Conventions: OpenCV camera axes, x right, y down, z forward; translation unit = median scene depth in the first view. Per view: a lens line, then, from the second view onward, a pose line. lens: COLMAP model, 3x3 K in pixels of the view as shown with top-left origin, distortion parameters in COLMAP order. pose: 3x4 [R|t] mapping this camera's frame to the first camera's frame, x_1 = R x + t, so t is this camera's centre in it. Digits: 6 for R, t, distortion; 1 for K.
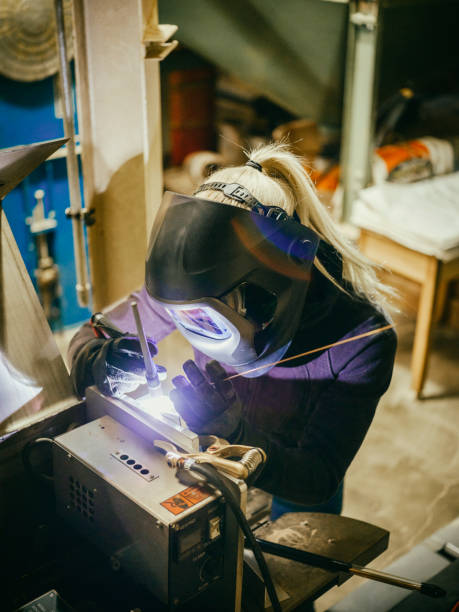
lens RADIAL K [[949.9, 0, 229.5], [0, 949.9, 306.0], [0, 0, 1]] dist [0.013232, 0.025454]
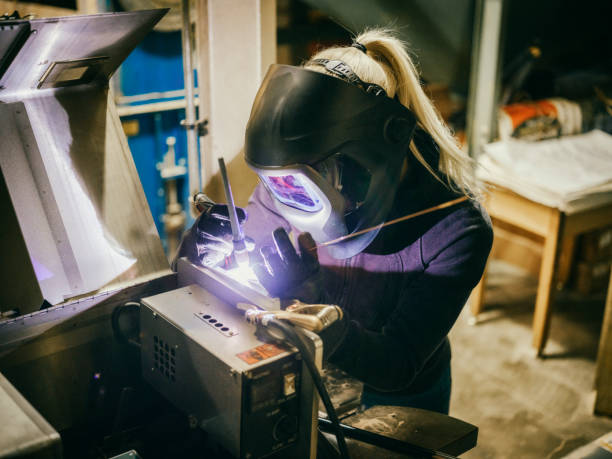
lens RADIAL K [[949.9, 0, 306.0], [0, 949.9, 229.5], [0, 0, 1]] dist [0.013232, 0.025454]
pose [[0.996602, 0.035552, -0.074294, 0.060837], [-0.041507, 0.995913, -0.080218, 0.128782], [0.071139, 0.083029, 0.994005, -0.012592]]
